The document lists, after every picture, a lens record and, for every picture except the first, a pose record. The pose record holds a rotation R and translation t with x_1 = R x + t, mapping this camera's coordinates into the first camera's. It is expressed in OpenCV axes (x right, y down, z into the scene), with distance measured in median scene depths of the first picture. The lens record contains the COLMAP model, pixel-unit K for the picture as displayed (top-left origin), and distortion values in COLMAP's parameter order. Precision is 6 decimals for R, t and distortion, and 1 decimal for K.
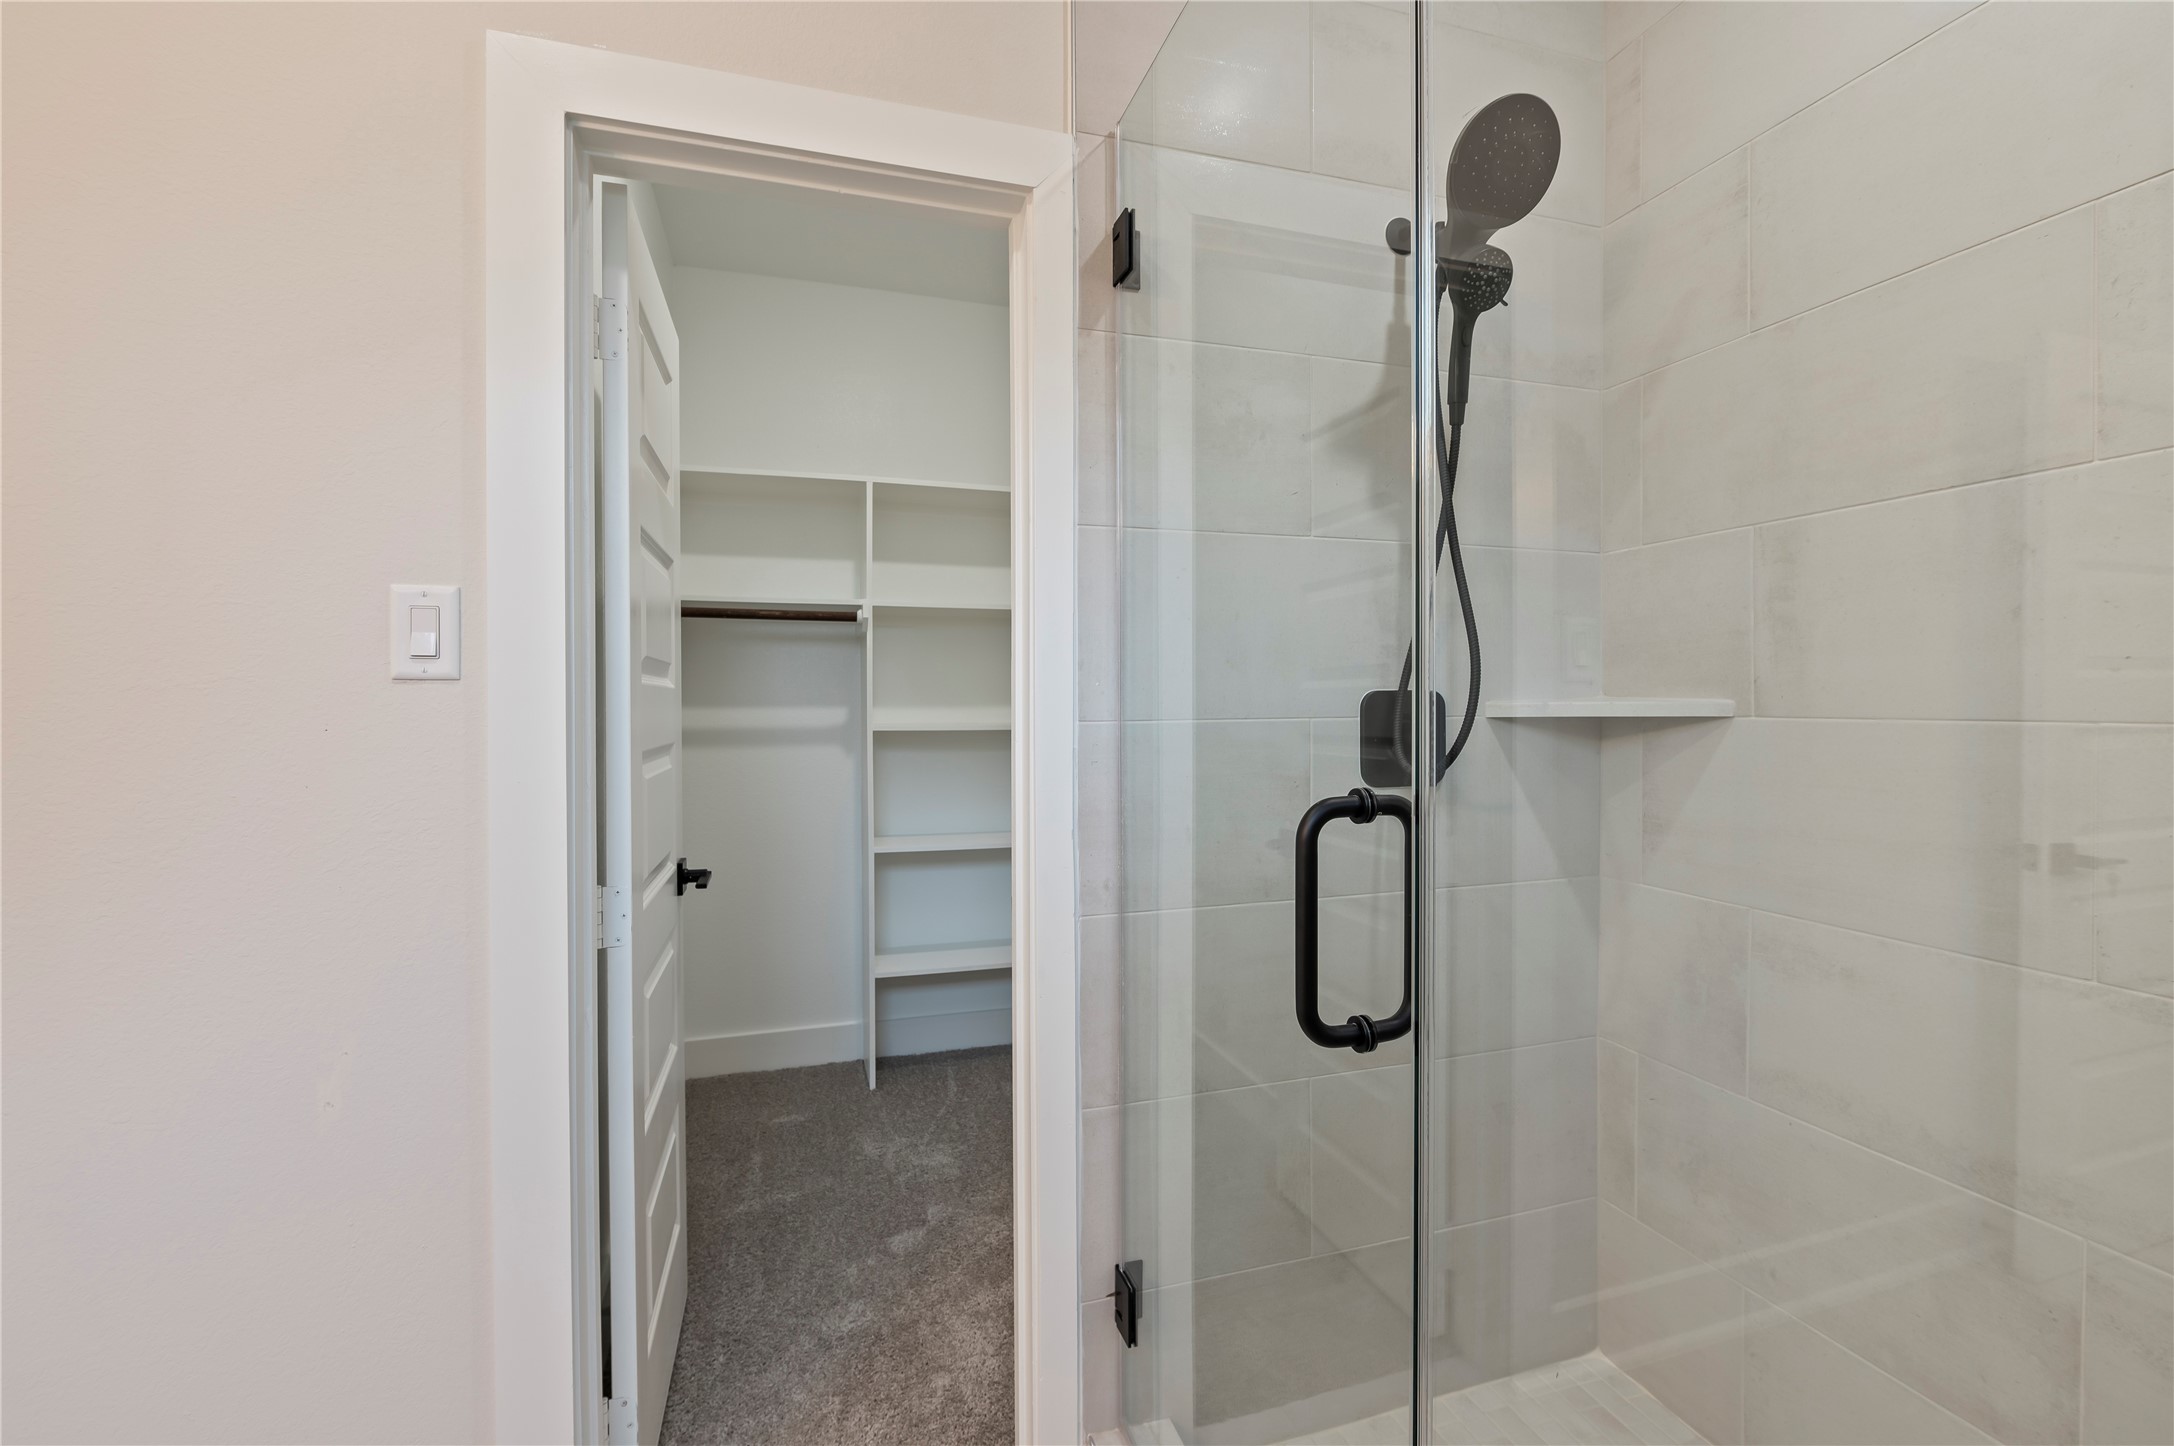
lens RADIAL K [[923.1, 0, 1089.1], [0, 923.1, 714.2], [0, 0, 1]] dist [0.000408, 0.000064]
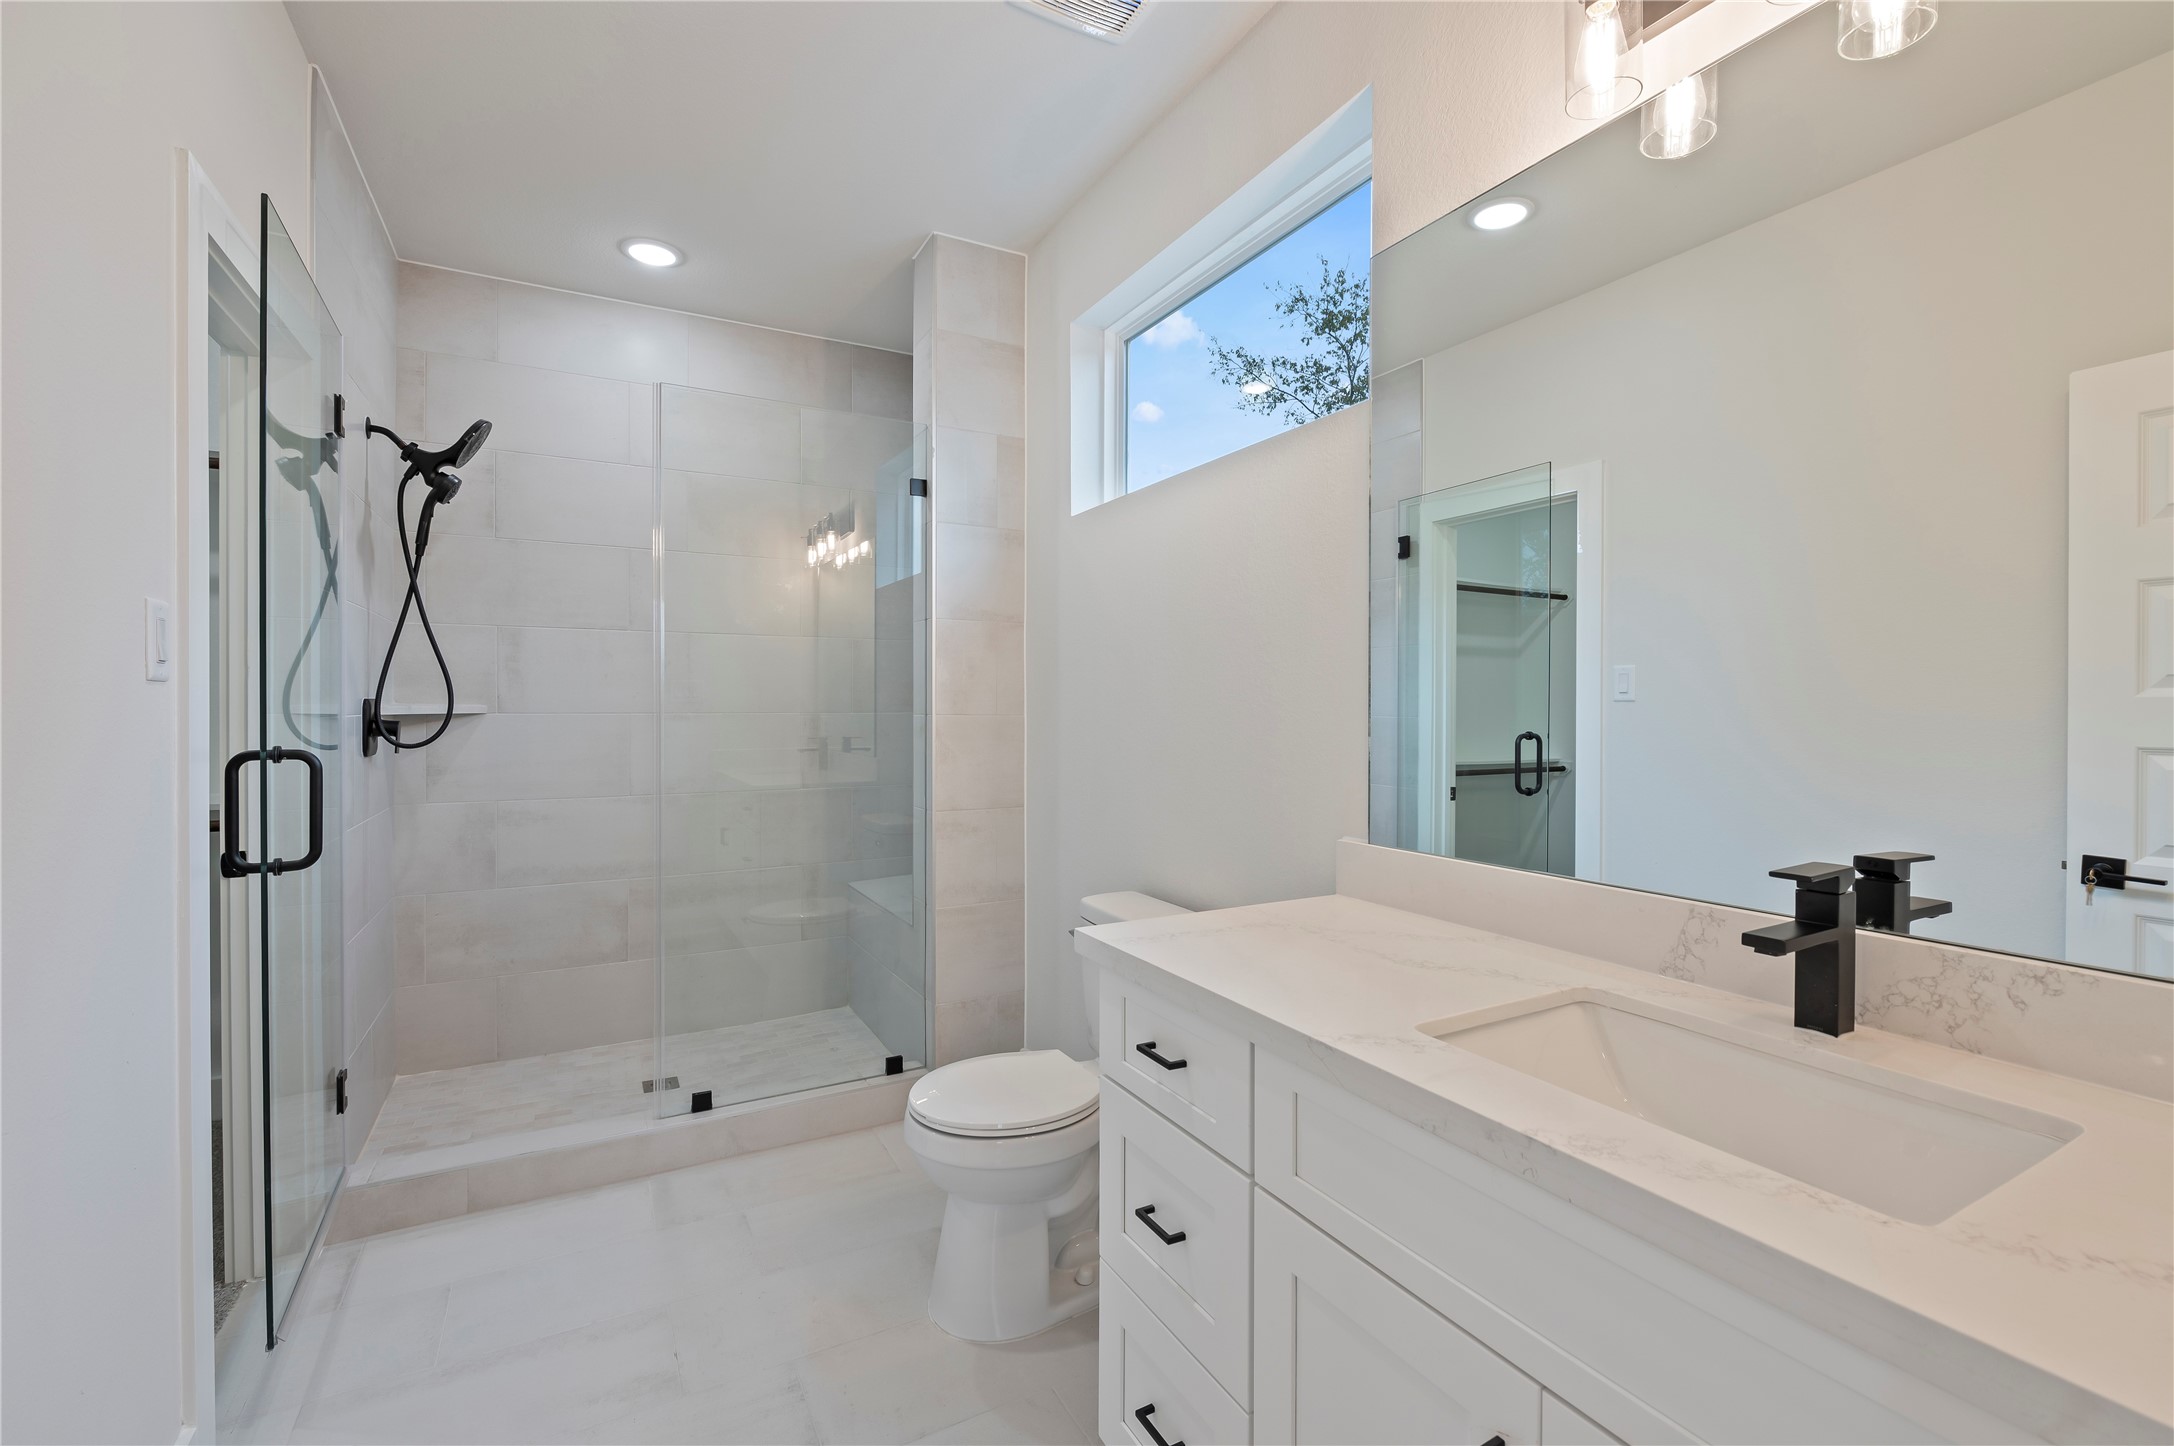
lens RADIAL K [[923.1, 0, 1089.1], [0, 923.1, 714.2], [0, 0, 1]] dist [0.000408, 0.000064]
pose [[-0.194852, -0.000942, 0.980832, -1.672265], [0.008923, 0.999956, 0.002733, 0.011444], [-0.980792, 0.009284, -0.194835, 0.050810]]
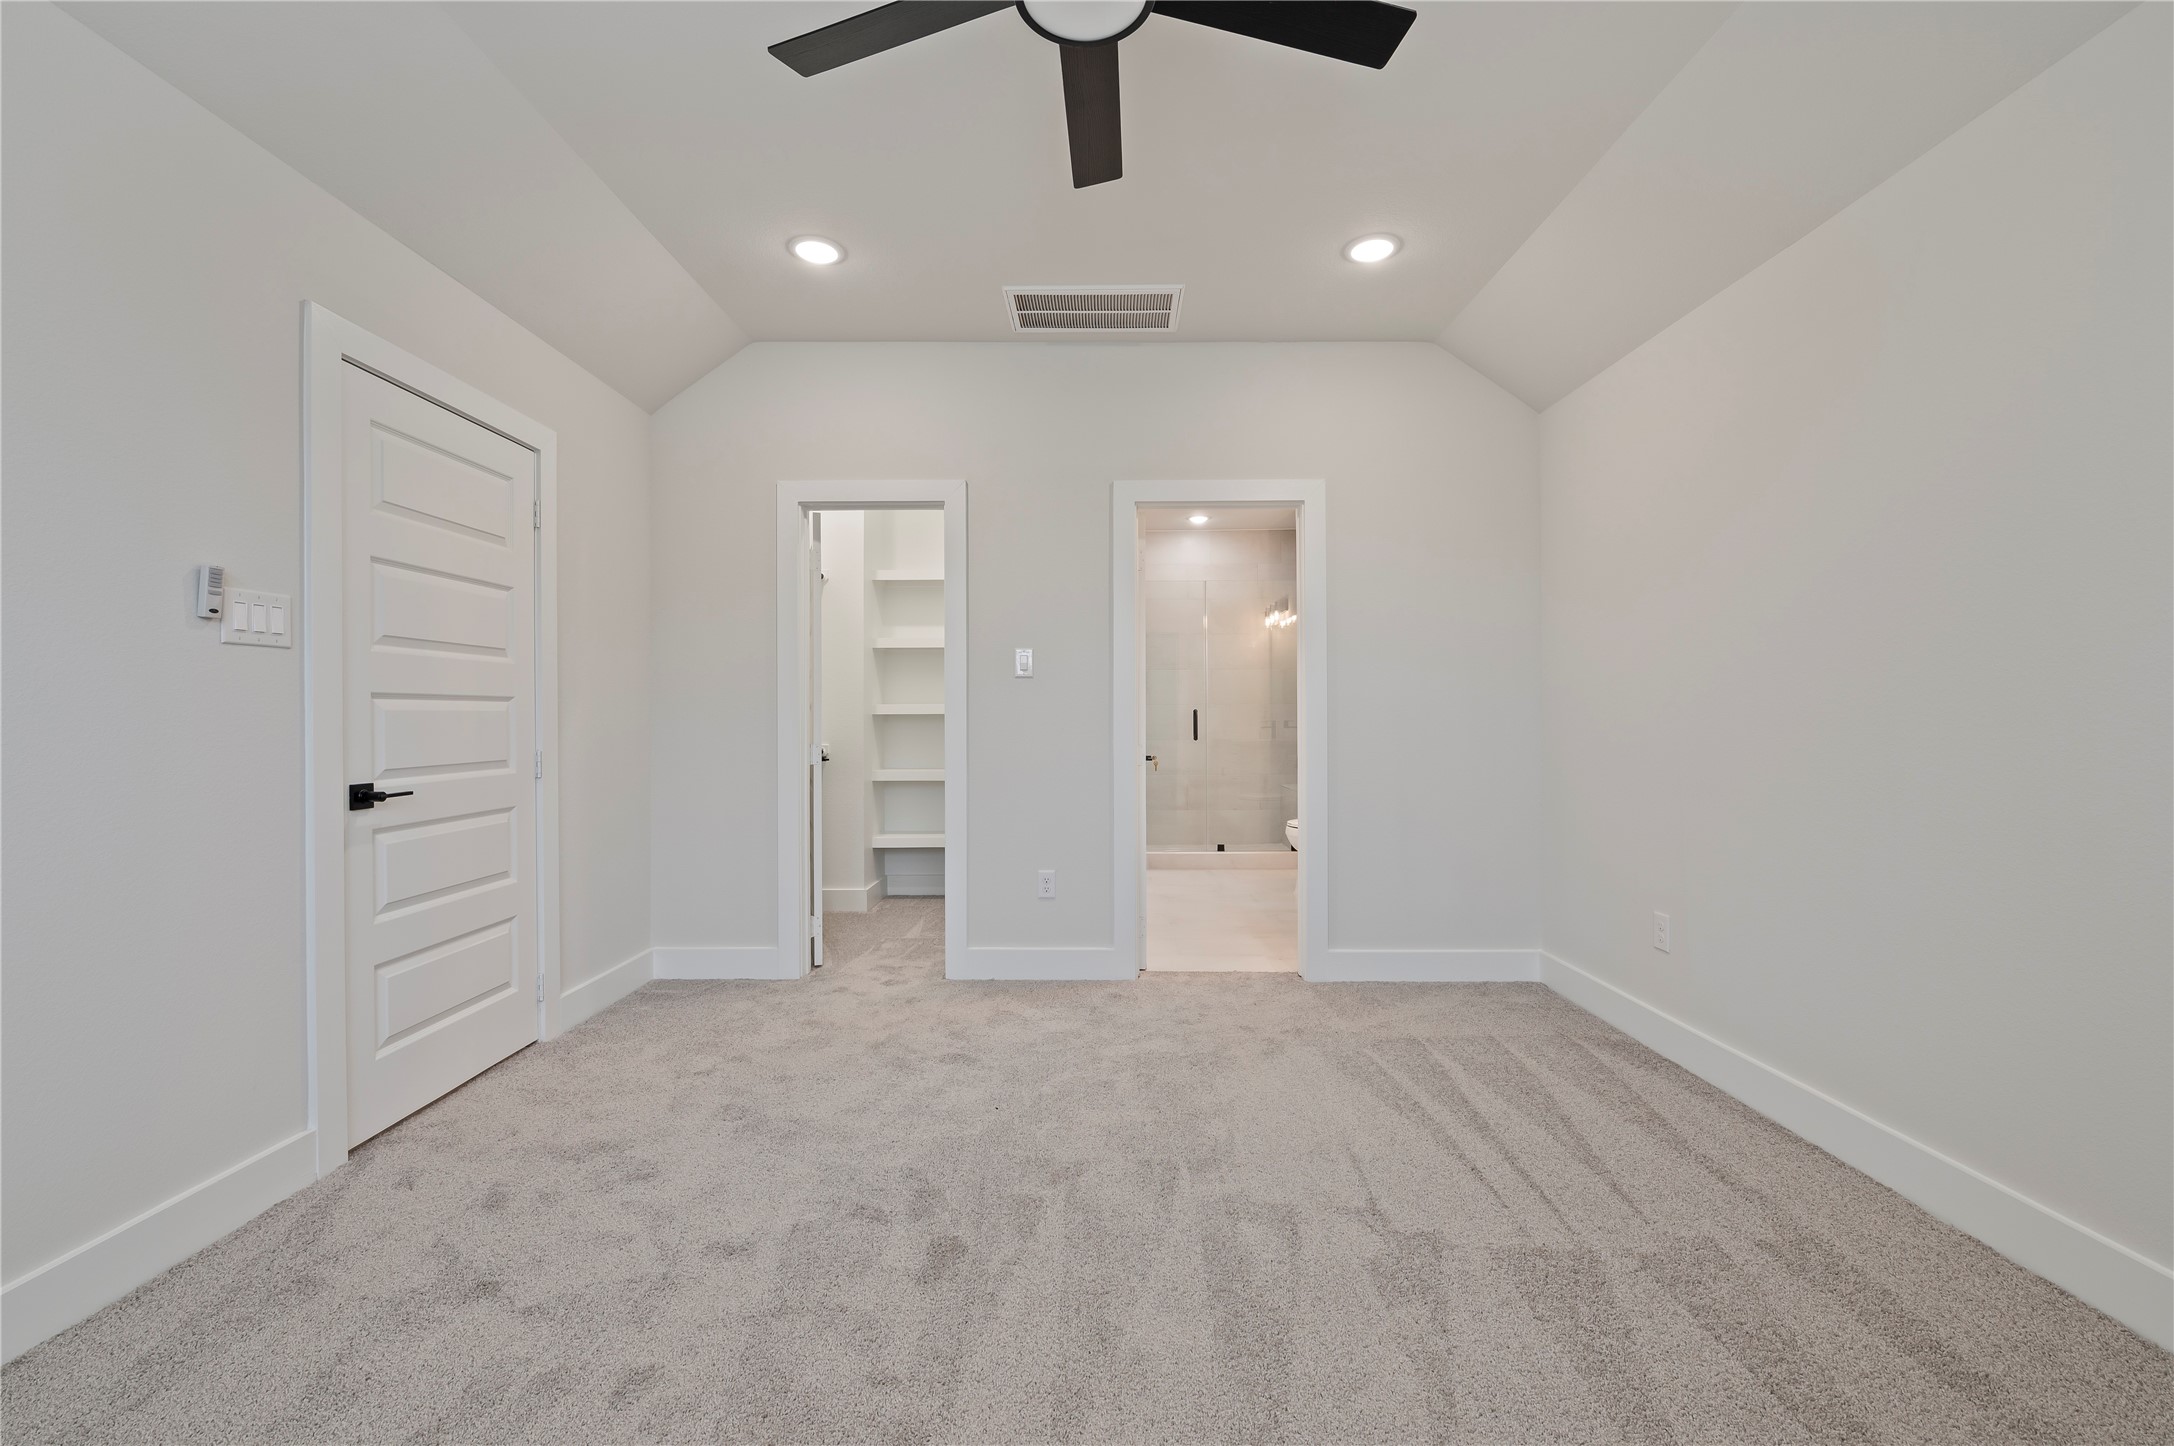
lens RADIAL K [[923.1, 0, 1089.1], [0, 923.1, 714.2], [0, 0, 1]] dist [0.000408, 0.000064]
pose [[0.305124, 0.000068, 0.952313, -4.586961], [0.012122, 0.999919, -0.003955, 0.071083], [-0.952236, 0.012751, 0.305098, -0.381296]]
